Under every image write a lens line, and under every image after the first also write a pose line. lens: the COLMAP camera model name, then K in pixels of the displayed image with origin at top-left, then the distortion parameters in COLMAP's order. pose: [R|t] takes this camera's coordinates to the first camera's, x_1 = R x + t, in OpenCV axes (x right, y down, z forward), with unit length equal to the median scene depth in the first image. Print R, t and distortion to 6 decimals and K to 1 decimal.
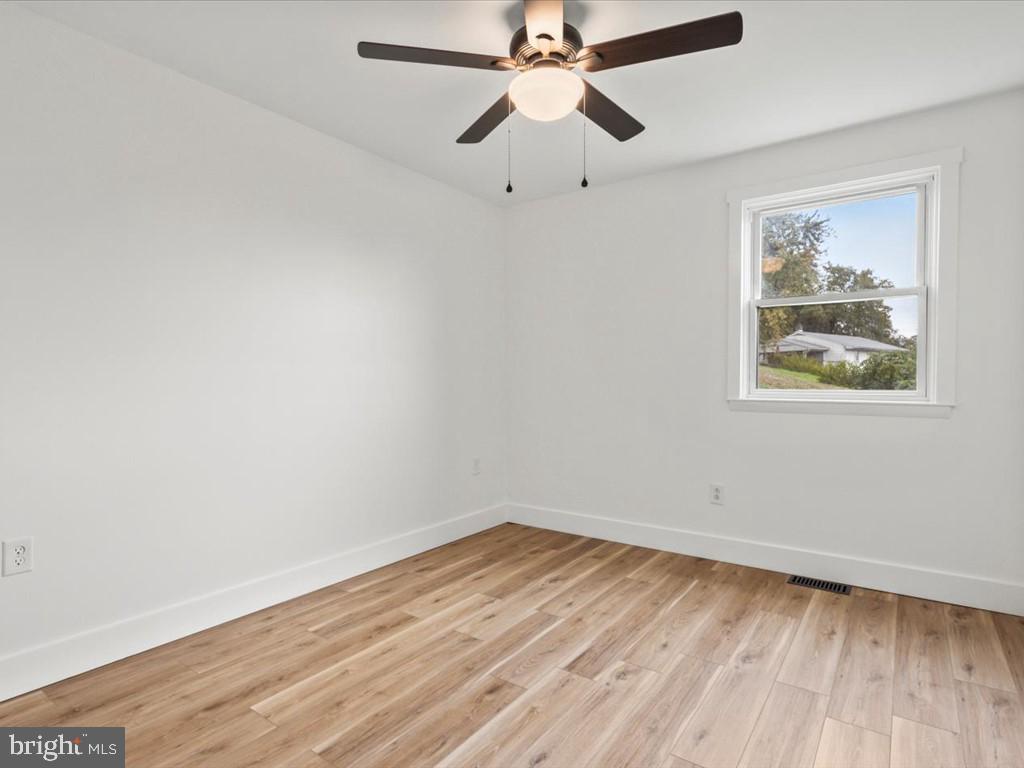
lens RADIAL K [[551.9, 0, 512.0], [0, 551.9, 384.0], [0, 0, 1]] dist [-0.004321, -0.000421]
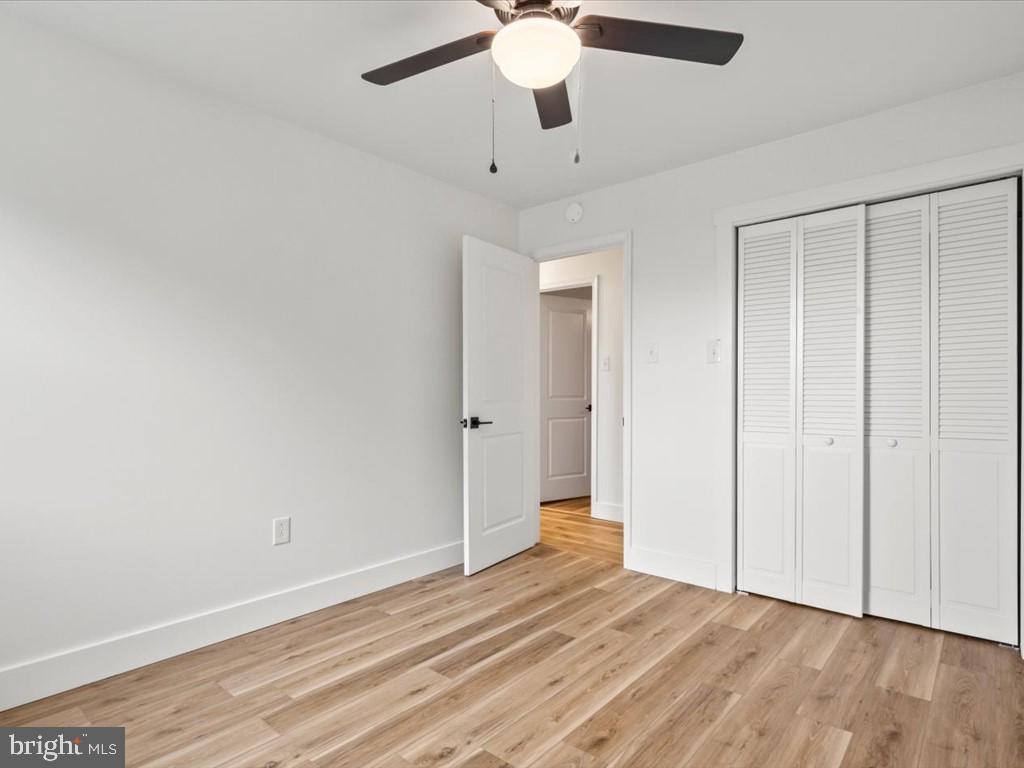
lens RADIAL K [[551.9, 0, 512.0], [0, 551.9, 384.0], [0, 0, 1]] dist [-0.004321, -0.000421]
pose [[-0.995973, 0.007742, 0.089320, 0.024894], [0.007404, 0.999964, -0.004120, -0.022413], [-0.089349, -0.003442, -0.995994, 1.991768]]
